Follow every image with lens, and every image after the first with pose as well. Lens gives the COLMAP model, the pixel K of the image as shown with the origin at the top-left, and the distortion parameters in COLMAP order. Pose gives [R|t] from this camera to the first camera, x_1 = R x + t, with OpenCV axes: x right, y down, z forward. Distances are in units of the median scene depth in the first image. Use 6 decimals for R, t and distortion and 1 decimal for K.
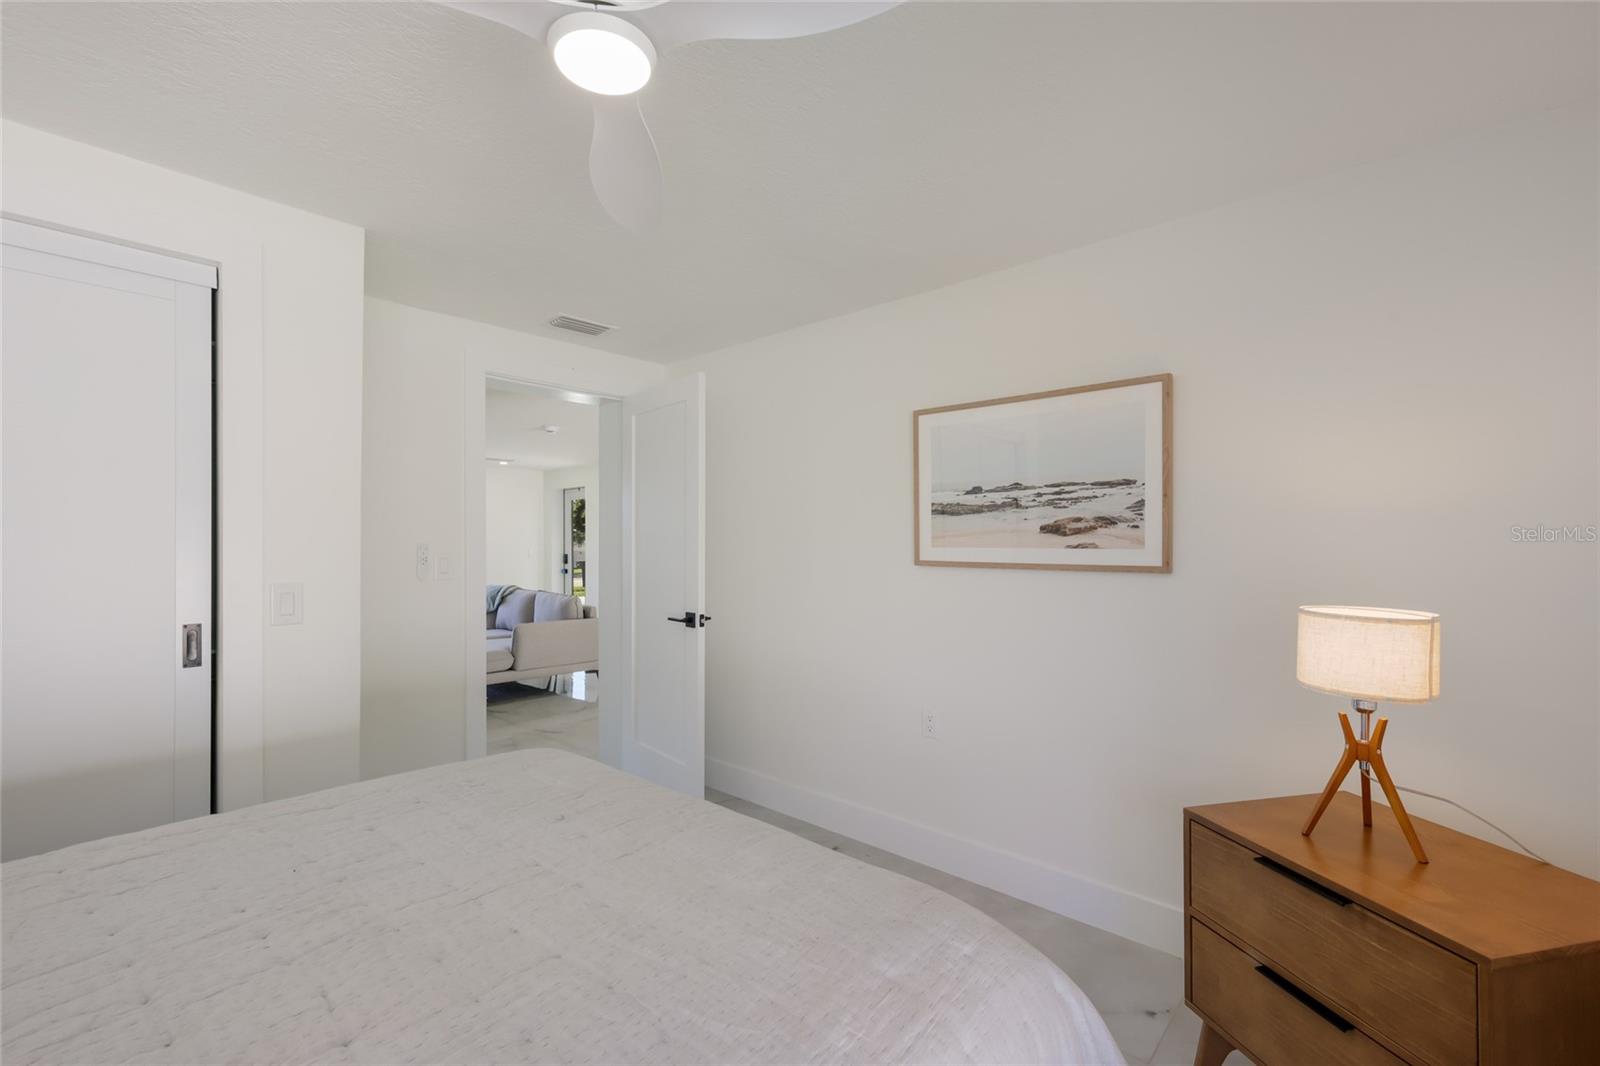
lens RADIAL K [[696.4, 0, 798.2], [0, 696.4, 531.6], [0, 0, 1]] dist [0.007430, 0.000471]
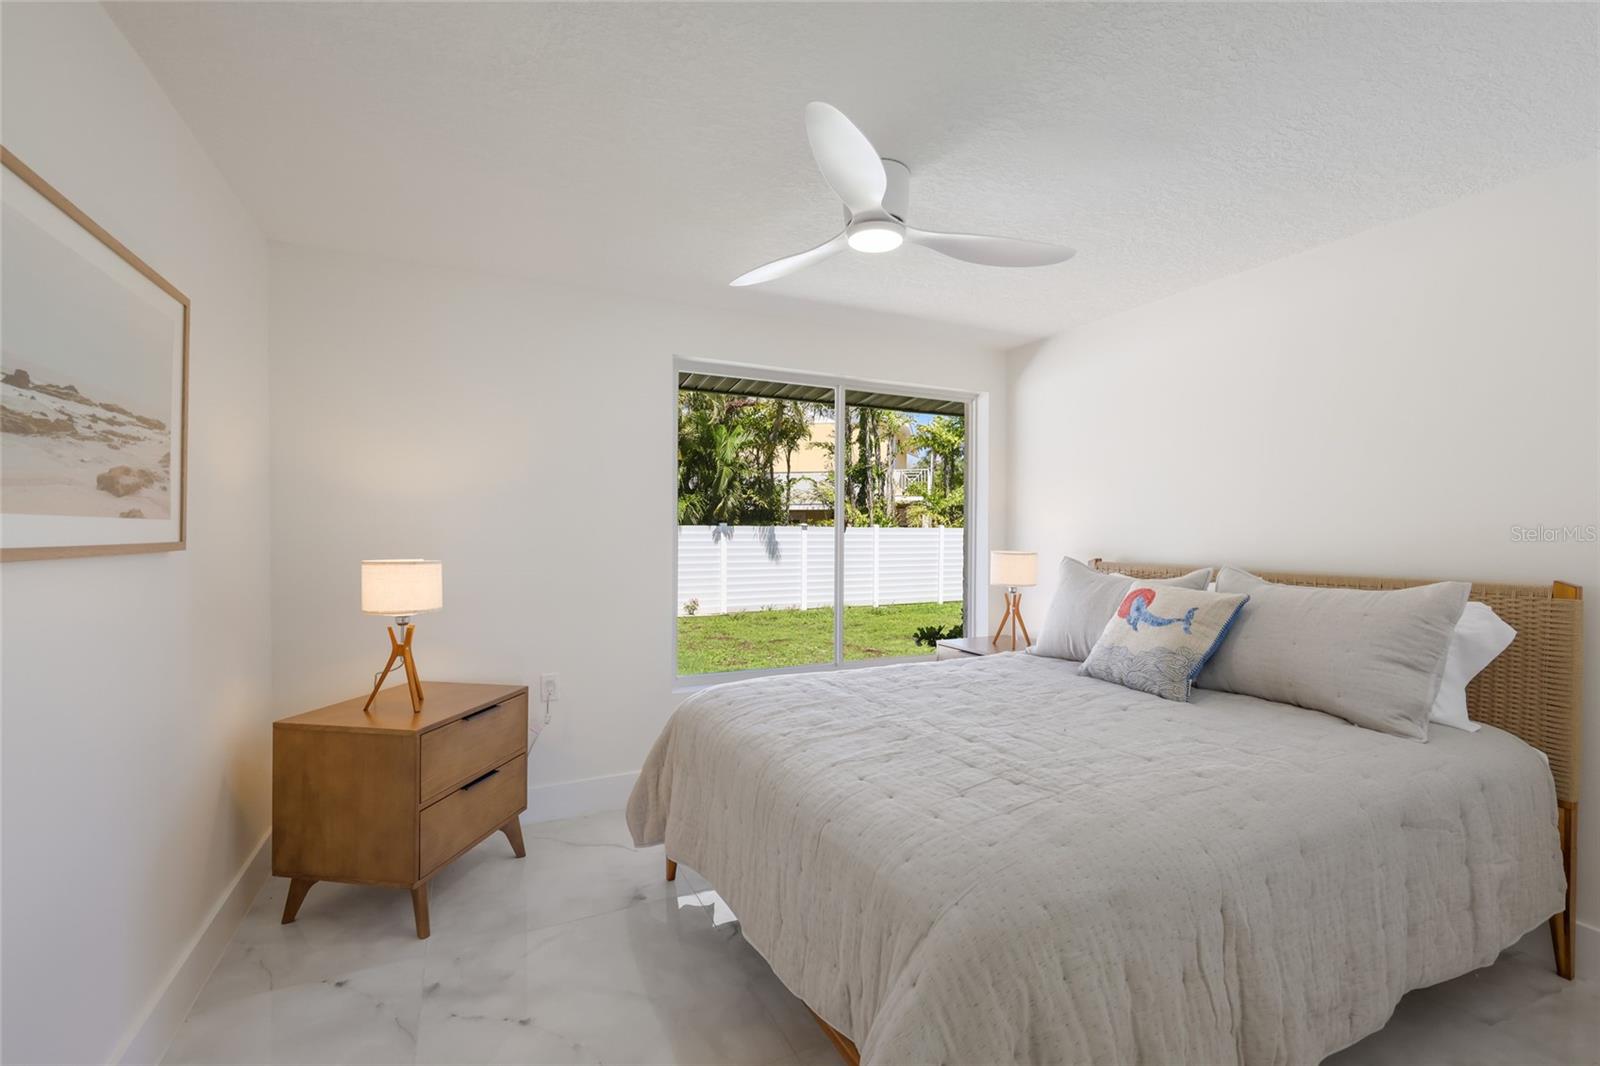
lens RADIAL K [[696.4, 0, 800.5], [0, 696.4, 532.9], [0, 0, 1]] dist [0.007430, 0.000471]
pose [[-0.926862, -0.003700, 0.375384, -0.380270], [-0.006711, 0.999955, -0.006713, 0.037362], [-0.375342, -0.008741, -0.926845, 1.342360]]
